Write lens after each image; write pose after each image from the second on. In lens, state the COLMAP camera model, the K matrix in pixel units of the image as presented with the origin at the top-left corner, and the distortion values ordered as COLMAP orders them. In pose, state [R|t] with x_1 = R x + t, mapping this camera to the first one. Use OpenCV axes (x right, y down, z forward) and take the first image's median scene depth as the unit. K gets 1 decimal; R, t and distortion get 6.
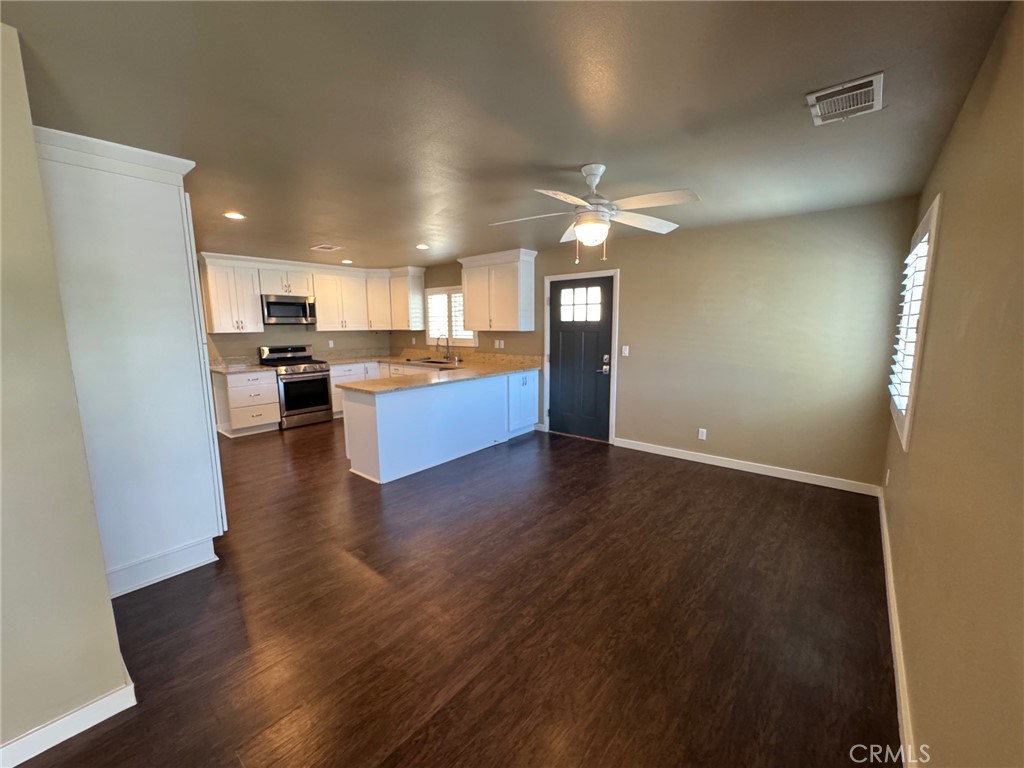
lens RADIAL K [[407.8, 0, 512.0], [0, 407.8, 384.0], [0, 0, 1]] dist [-0.002027, -0.000361]
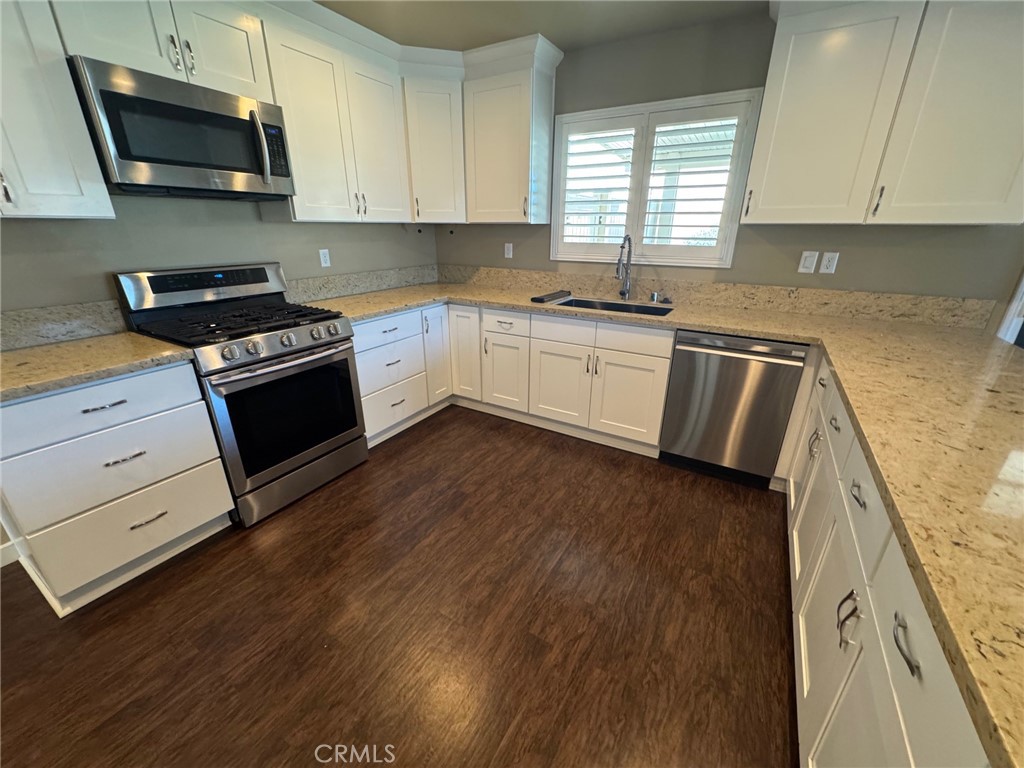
lens RADIAL K [[407.8, 0, 512.0], [0, 407.8, 384.0], [0, 0, 1]] dist [-0.002027, -0.000361]
pose [[0.986924, -0.046389, 0.154364, -0.362598], [0.011656, 0.975722, 0.218701, -0.069600], [-0.160762, -0.214042, 0.963505, 0.617277]]
